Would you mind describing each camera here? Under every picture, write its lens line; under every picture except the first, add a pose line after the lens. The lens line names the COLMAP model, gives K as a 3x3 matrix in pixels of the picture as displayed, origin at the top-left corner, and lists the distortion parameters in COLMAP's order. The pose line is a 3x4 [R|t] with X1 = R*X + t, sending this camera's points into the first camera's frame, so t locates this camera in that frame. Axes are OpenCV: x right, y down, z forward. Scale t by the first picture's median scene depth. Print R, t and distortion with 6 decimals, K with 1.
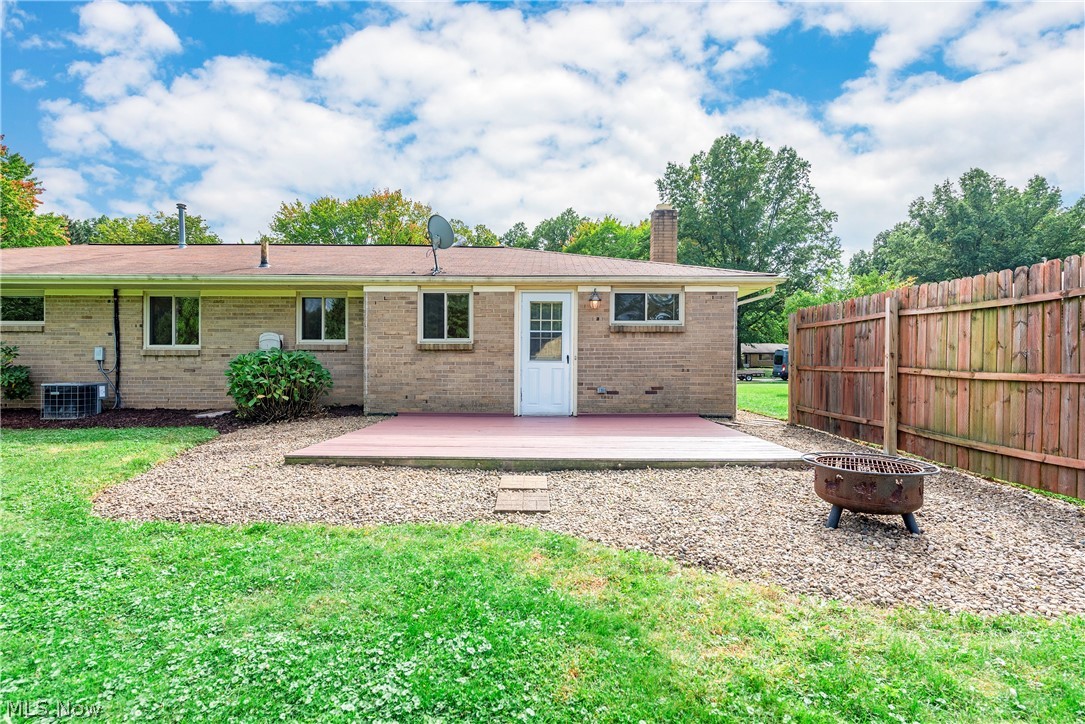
lens RADIAL K [[553.6, 0, 540.2], [0, 553.6, 355.8], [0, 0, 1]] dist [0.000914, -0.000688]
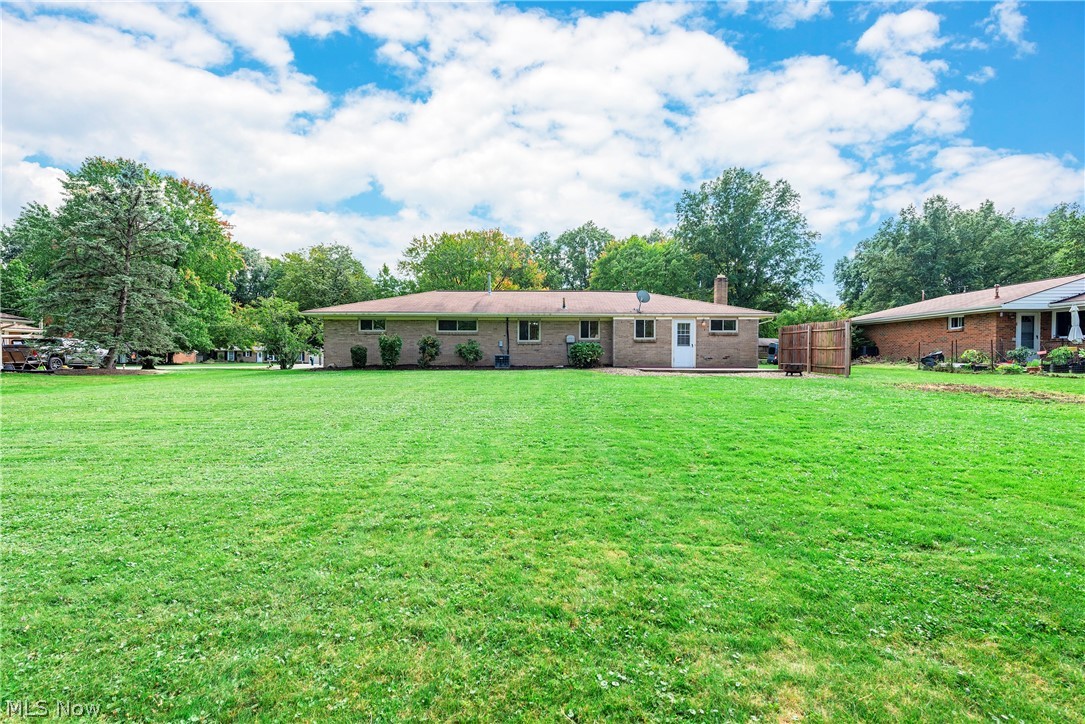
lens RADIAL K [[532.6, 0, 543.6], [0, 532.6, 372.2], [0, 0, 1]] dist [-0.000588, 0.000205]
pose [[0.999988, -0.001202, 0.004651, -0.609344], [0.001012, 0.999169, 0.040741, 0.026075], [-0.004696, -0.040736, 0.999159, -1.374477]]
